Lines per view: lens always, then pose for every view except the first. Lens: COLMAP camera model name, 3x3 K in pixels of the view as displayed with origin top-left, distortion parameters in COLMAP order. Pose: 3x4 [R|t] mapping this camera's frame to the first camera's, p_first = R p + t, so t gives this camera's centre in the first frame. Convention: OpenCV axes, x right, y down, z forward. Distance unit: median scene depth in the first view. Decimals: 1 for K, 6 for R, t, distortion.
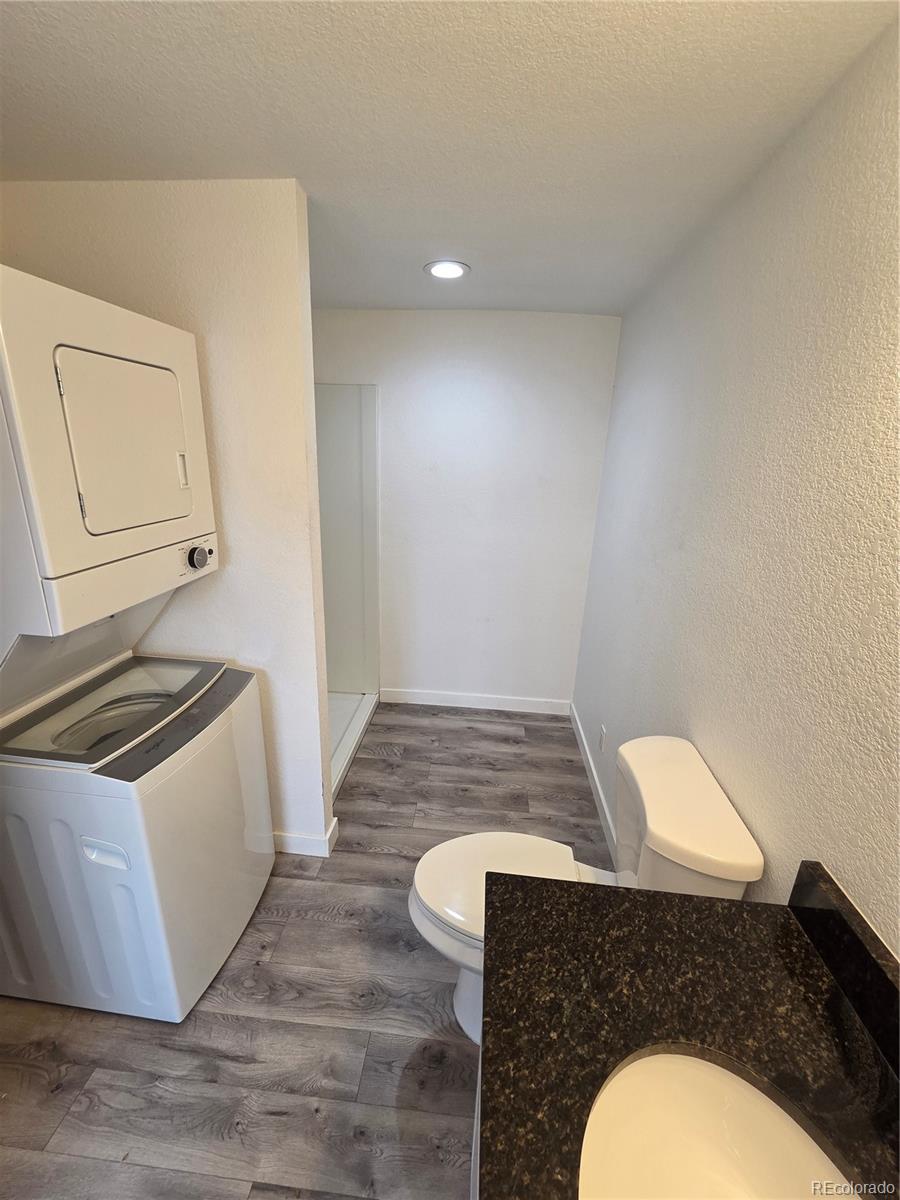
lens RADIAL K [[491.2, 0, 449.3], [0, 491.2, 601.5], [0, 0, 1]] dist [0.002136, 0.000701]
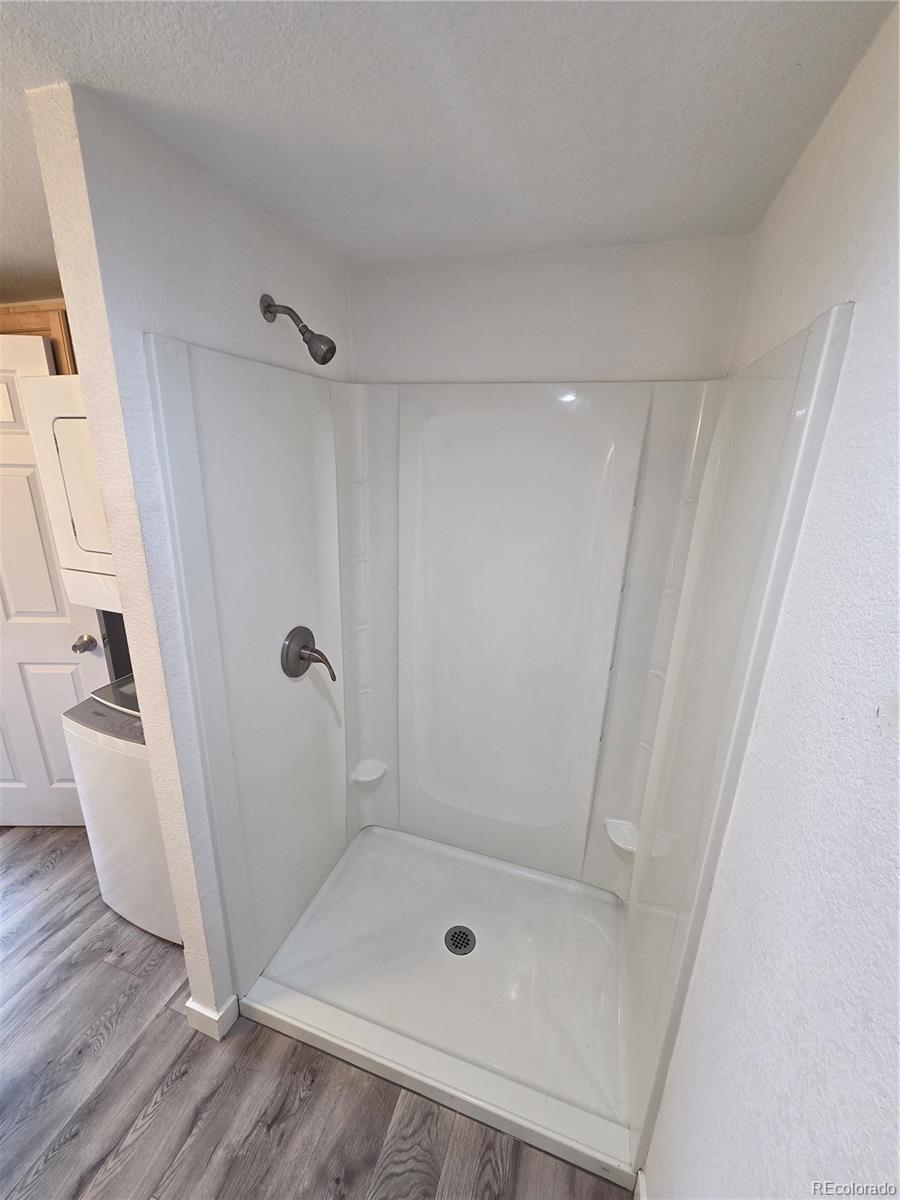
lens RADIAL K [[491.2, 0, 446.5], [0, 491.2, 602.7], [0, 0, 1]] dist [0.002136, 0.000701]
pose [[-0.243623, 0.248169, -0.937582, 0.183966], [-0.315808, 0.893726, 0.318621, -0.378454], [0.917013, 0.373719, -0.139359, 1.075089]]
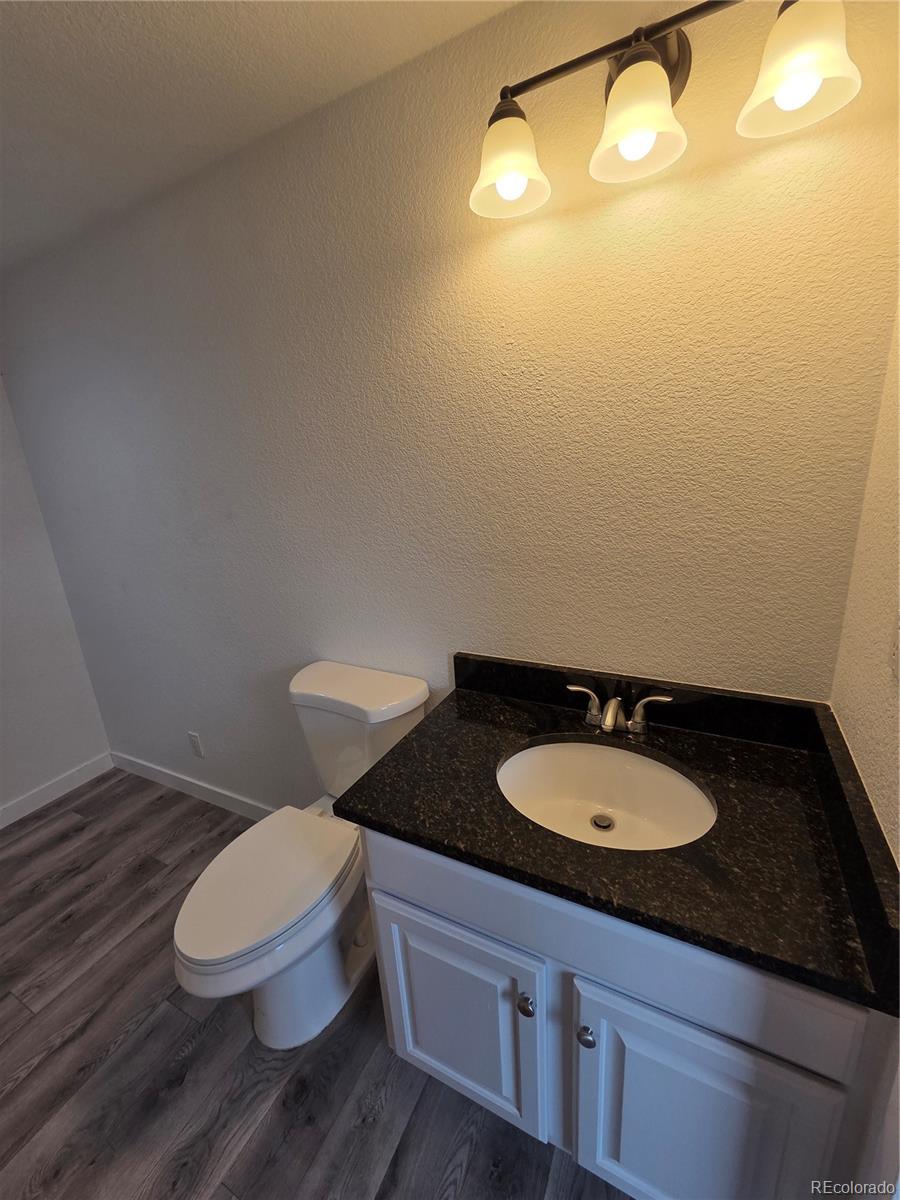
lens RADIAL K [[491.2, 0, 442.5], [0, 491.2, 598.0], [0, 0, 1]] dist [0.002136, 0.000701]
pose [[0.385564, -0.320067, 0.865389, -0.246856], [0.352361, 0.917898, 0.182498, 0.014648], [-0.852750, 0.234565, 0.466688, 0.084845]]
